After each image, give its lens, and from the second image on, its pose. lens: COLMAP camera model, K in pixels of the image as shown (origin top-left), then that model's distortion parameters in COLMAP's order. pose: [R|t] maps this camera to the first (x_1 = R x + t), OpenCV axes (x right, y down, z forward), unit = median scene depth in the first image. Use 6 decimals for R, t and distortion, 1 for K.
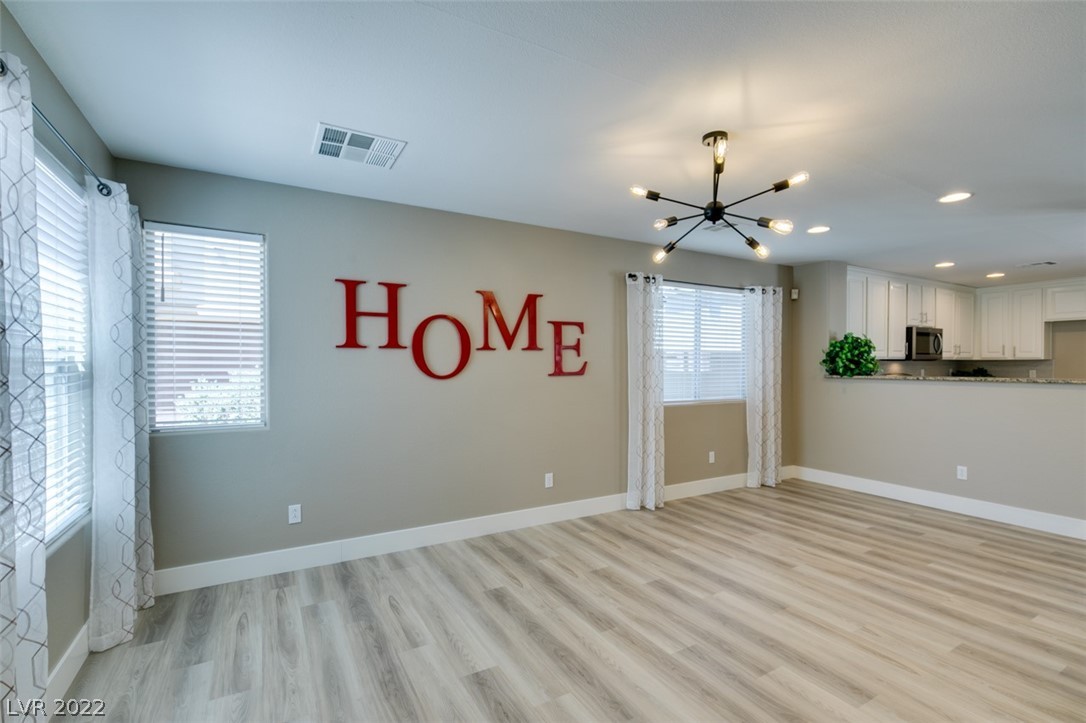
lens RADIAL K [[490.6, 0, 552.3], [0, 490.6, 363.4], [0, 0, 1]] dist [0.009104, 0.000394]
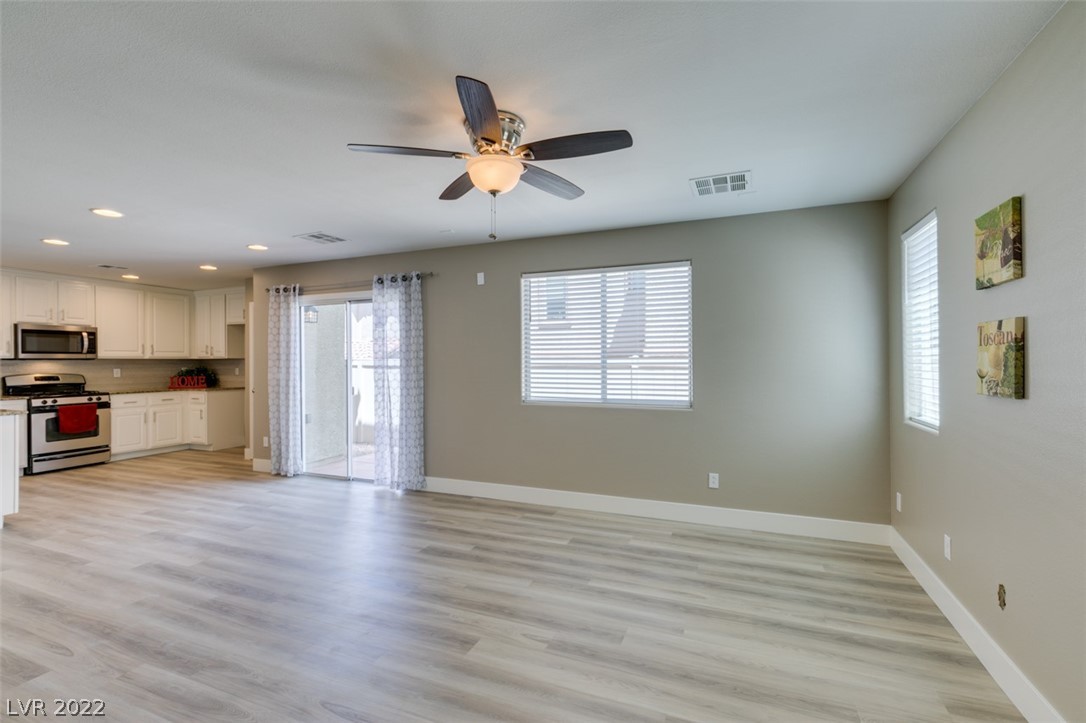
lens RADIAL K [[490.6, 0, 535.5], [0, 490.6, 361.5], [0, 0, 1]] dist [0.009104, 0.000394]
pose [[0.805897, -0.008453, 0.591995, 1.578948], [0.011842, 0.999928, -0.001843, 0.016515], [-0.591937, 0.008496, 0.805939, -0.532701]]
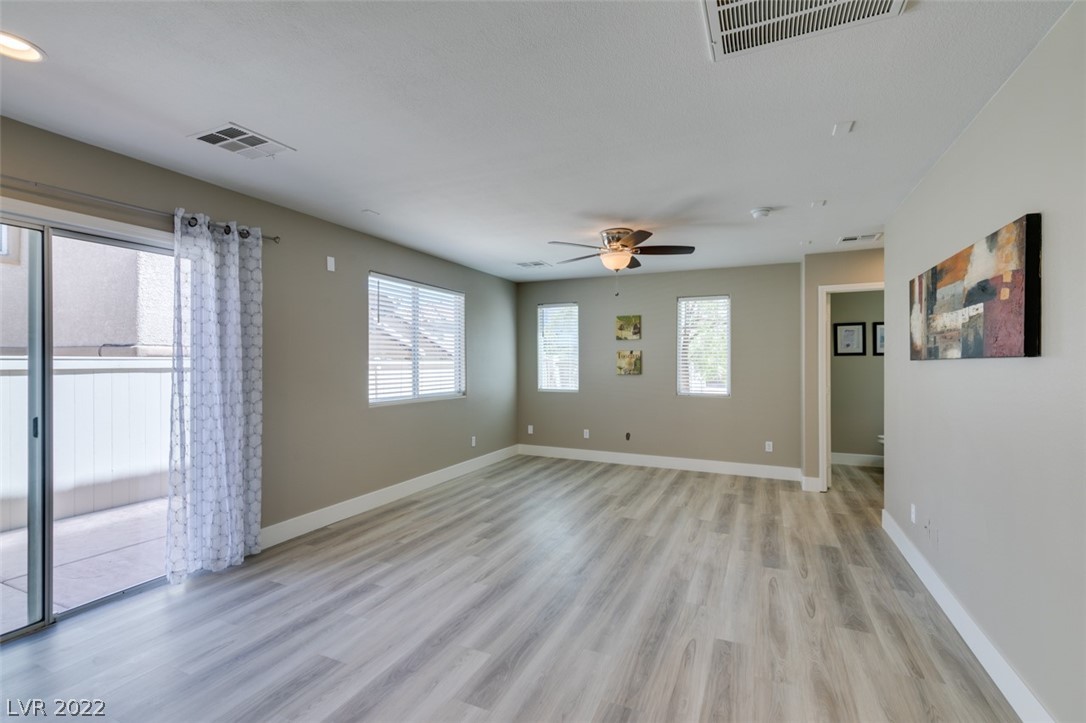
lens RADIAL K [[490.6, 0, 542.3], [0, 490.6, 365.5], [0, 0, 1]] dist [0.009104, 0.000394]
pose [[-0.573242, -0.010677, 0.819317, 1.092966], [0.000913, 0.999906, 0.013669, 0.005227], [-0.819386, 0.008584, -0.573178, 0.763720]]
